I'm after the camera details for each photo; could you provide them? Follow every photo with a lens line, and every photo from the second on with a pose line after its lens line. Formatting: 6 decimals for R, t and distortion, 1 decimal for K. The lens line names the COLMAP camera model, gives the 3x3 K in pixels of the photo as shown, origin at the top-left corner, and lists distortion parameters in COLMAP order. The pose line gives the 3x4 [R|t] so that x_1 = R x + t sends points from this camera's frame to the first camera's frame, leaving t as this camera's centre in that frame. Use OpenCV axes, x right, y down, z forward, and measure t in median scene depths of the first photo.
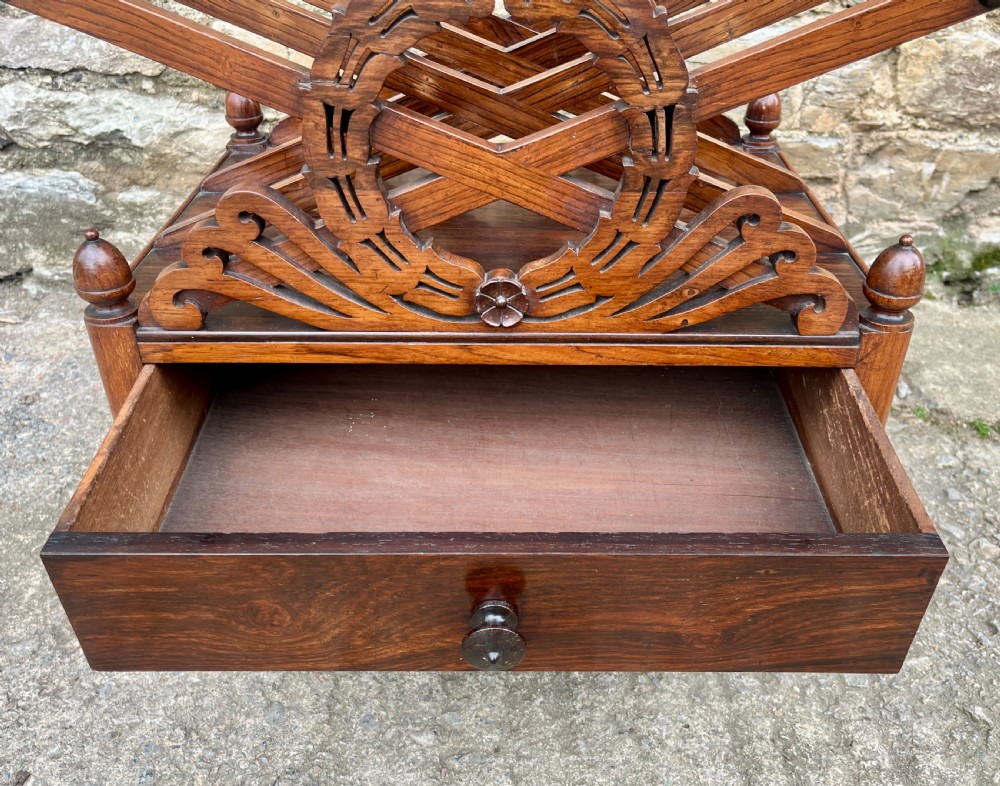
lens RADIAL K [[911.1, 0, 510.8], [0, 911.1, 431.0], [0, 0, 1]] dist [0.021269, 0.000000]
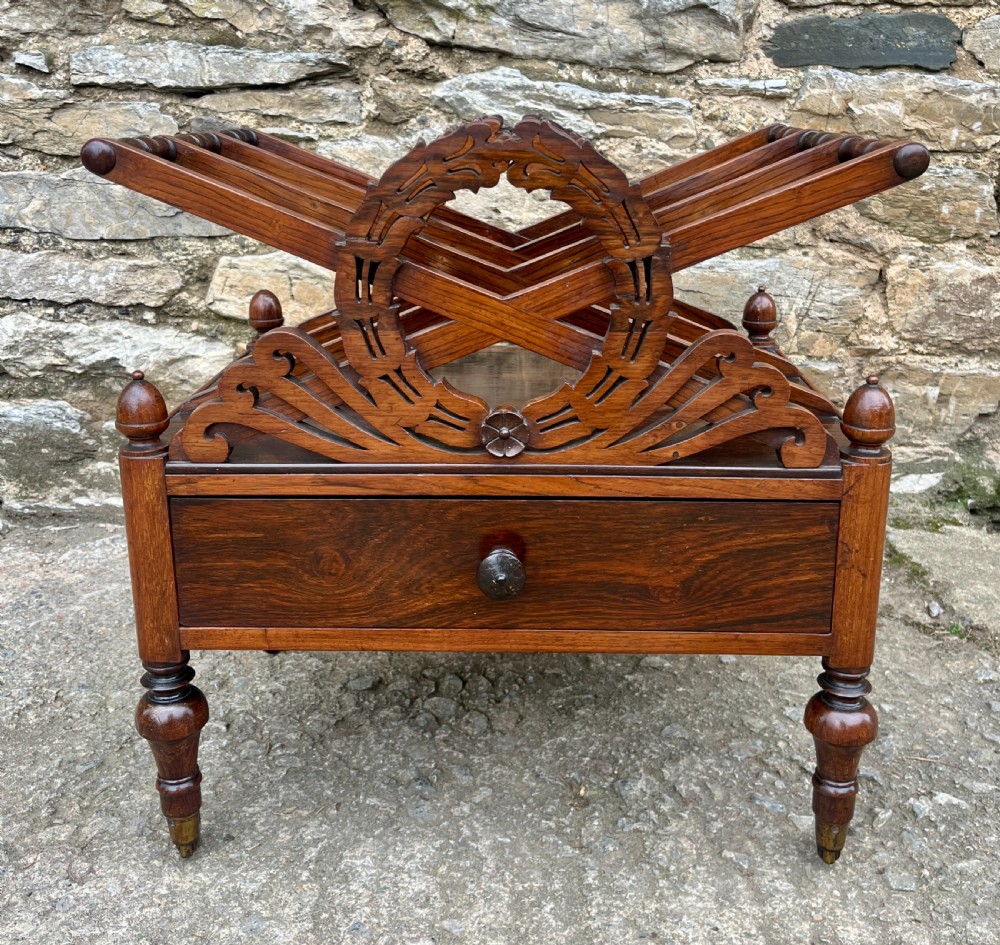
lens RADIAL K [[1096.6, 0, 515.3], [0, 1096.6, 413.3], [0, 0, 1]] dist [0.021240, 0.000000]
pose [[0.999907, -0.008825, 0.010405, -0.008403], [0.011728, 0.945613, -0.325082, 0.173501], [-0.006970, 0.325174, 0.945628, -0.161529]]
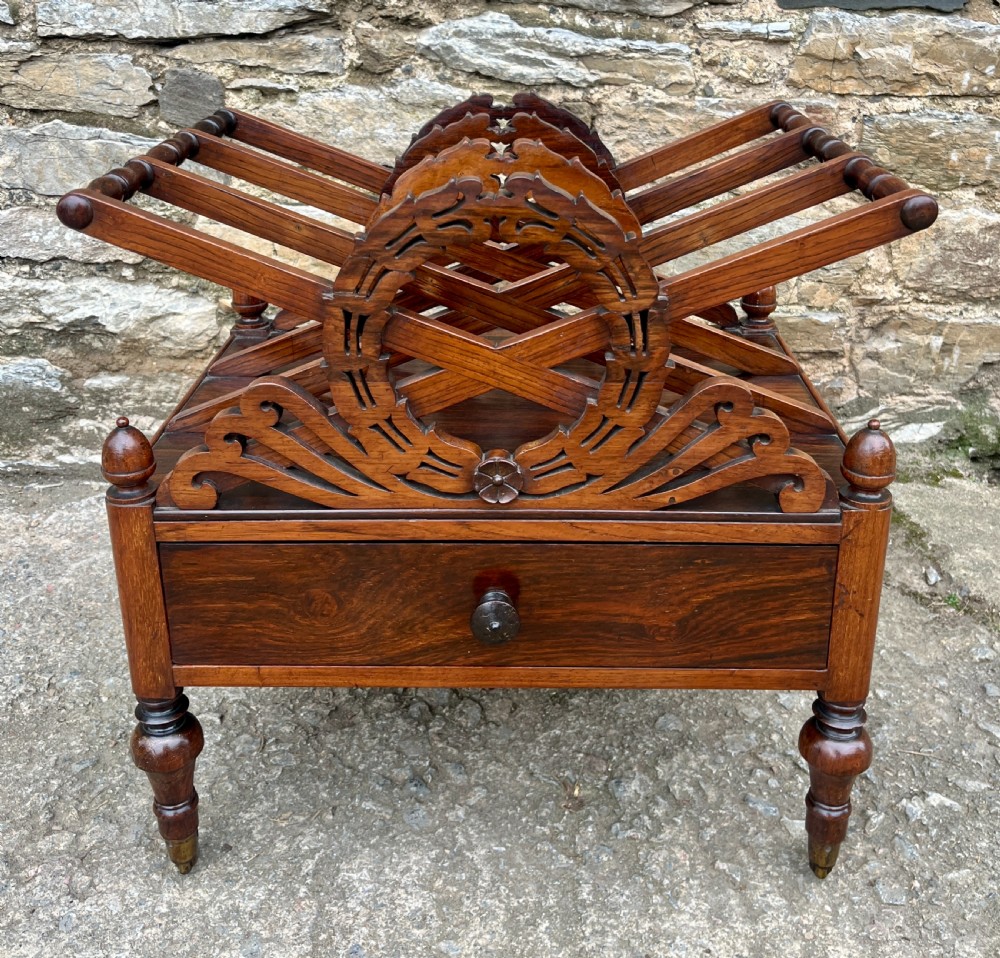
lens RADIAL K [[1129.0, 0, 502.0], [0, 1129.0, 364.5], [0, 0, 1]] dist [0.020097, 0.000000]
pose [[0.999860, -0.015096, 0.007153, -0.009759], [0.016386, 0.969543, -0.244371, 0.027552], [-0.003246, 0.244454, 0.969655, -0.209400]]
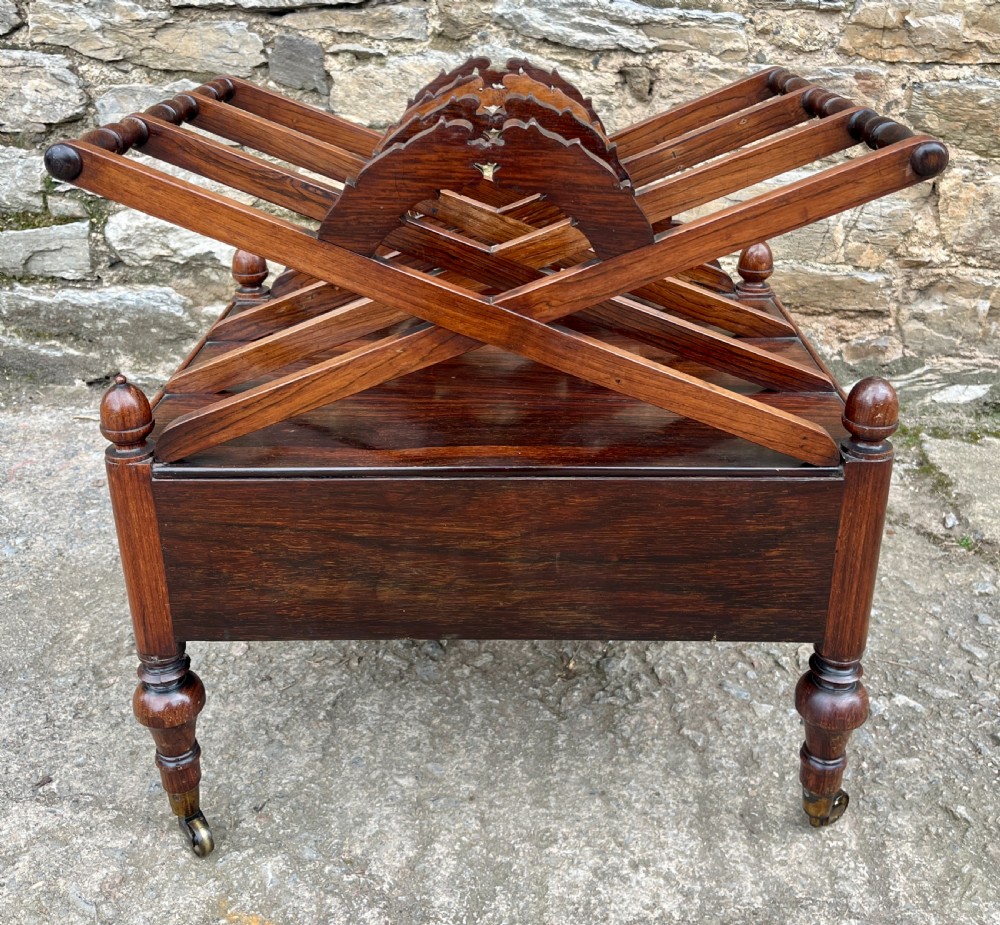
lens RADIAL K [[1078.5, 0, 483.6], [0, 1078.5, 374.5], [0, 0, 1]] dist [0.020430, 0.000000]
pose [[0.988825, 0.035385, -0.144823, 0.141799], [-0.068420, 0.970792, -0.229961, 0.141261], [0.132455, 0.237300, 0.962364, -0.275913]]
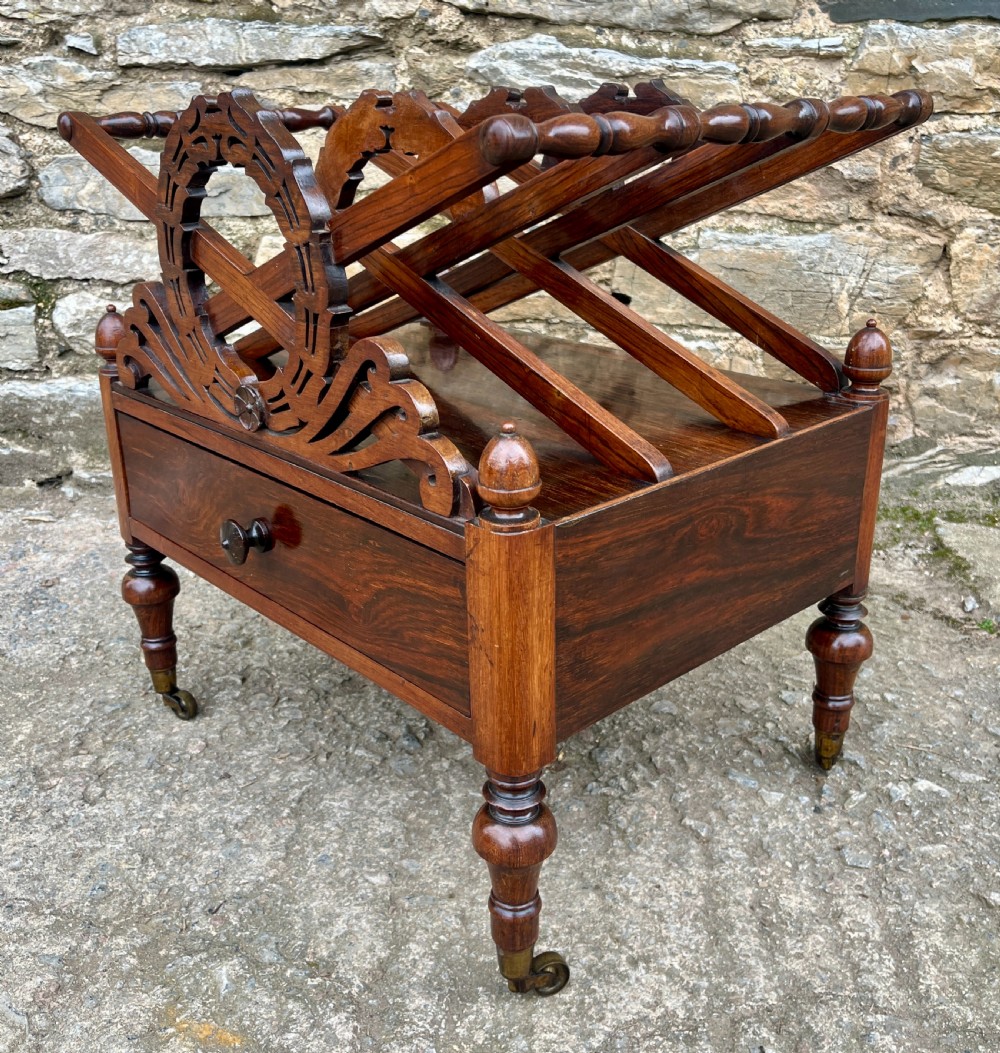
lens RADIAL K [[1111.3, 0, 478.3], [0, 1111.3, 512.0], [0, 0, 1]] dist [0.023051, 0.000000]
pose [[0.990143, 0.019493, -0.138697, 0.144619], [-0.051807, 0.971006, -0.233374, 0.203157], [0.130126, 0.238259, 0.962445, -0.177902]]
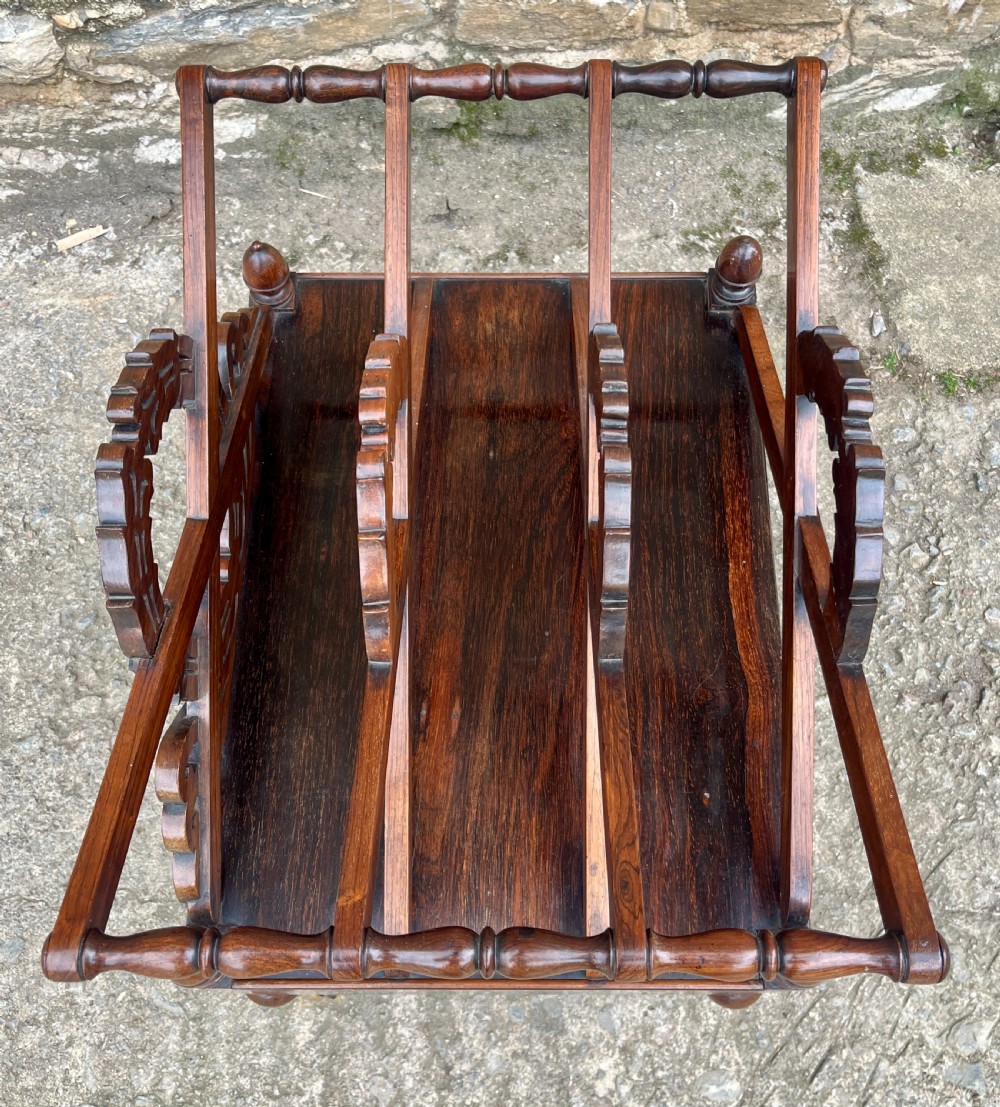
lens RADIAL K [[1106.0, 0, 500.4], [0, 1106.0, 580.4], [0, 0, 1]] dist [0.022675, 0.000000]
pose [[0.997310, -0.073137, 0.004934, 0.047030], [0.058987, 0.840674, 0.538320, -0.615266], [-0.043519, -0.536581, 0.842726, -0.056520]]
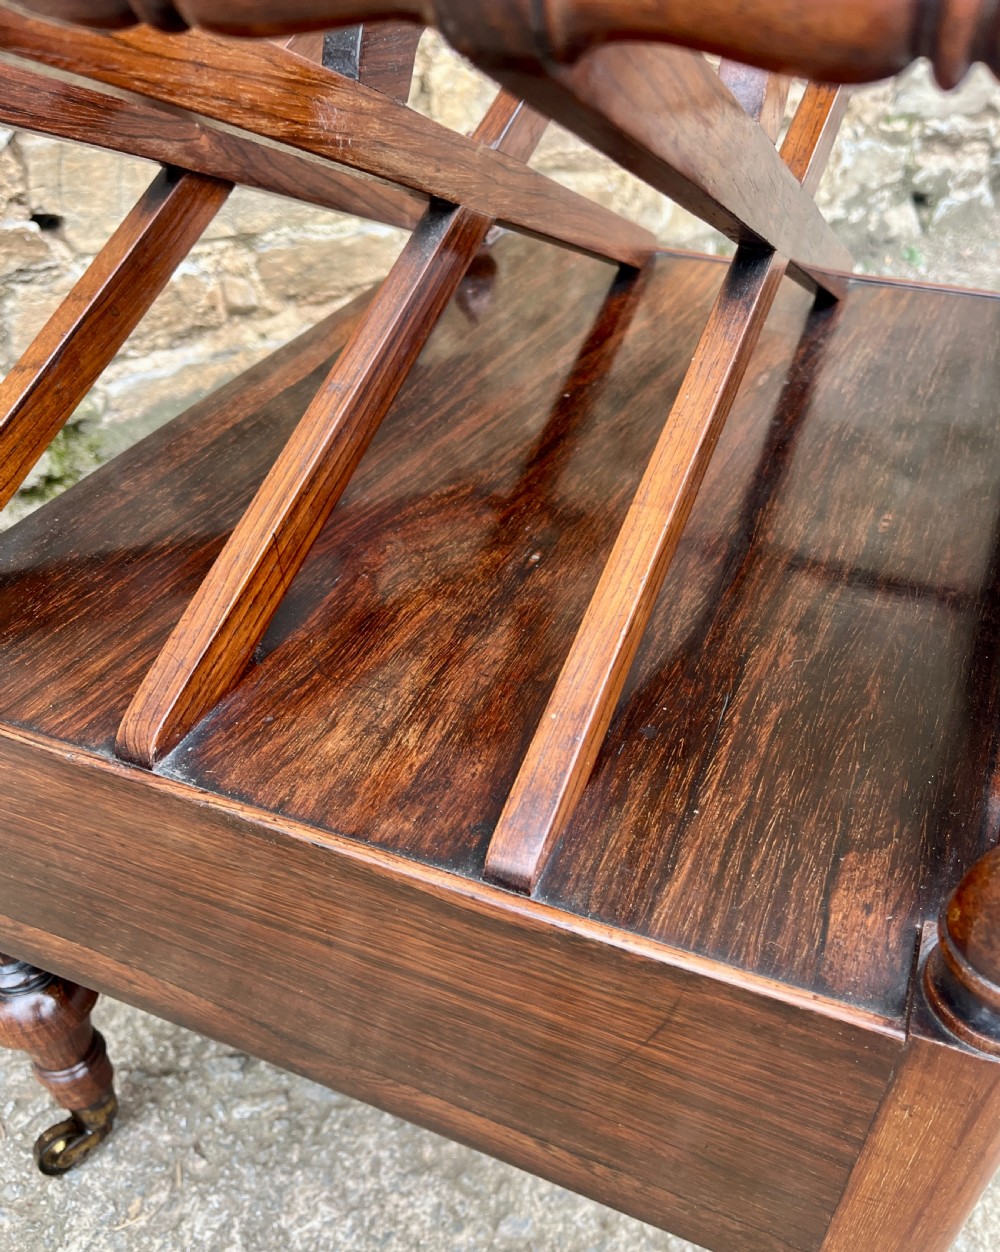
lens RADIAL K [[1063.8, 0, 511.7], [0, 1063.8, 688.6], [0, 0, 1]] dist [0.019214, -0.018997]
pose [[0.763009, -0.416073, 0.494672, -0.245387], [0.380114, 0.907798, 0.177249, -0.131548], [-0.522811, 0.052789, 0.850813, 0.329726]]
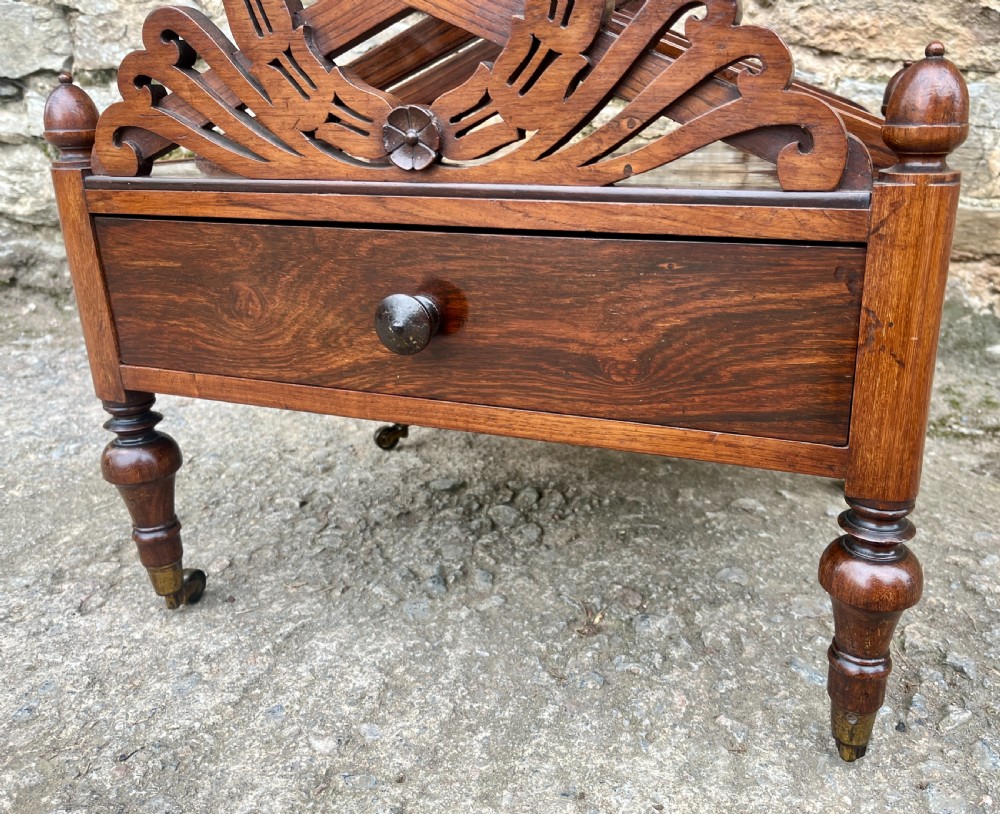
lens RADIAL K [[846.8, 0, 550.2], [0, 846.8, 401.2], [0, 0, 1]] dist [0.032954, -0.032178]
pose [[0.947785, 0.083451, -0.307798, 0.256666], [-0.159193, 0.960109, -0.229887, 0.168058], [0.276335, 0.266882, 0.923262, 0.263835]]
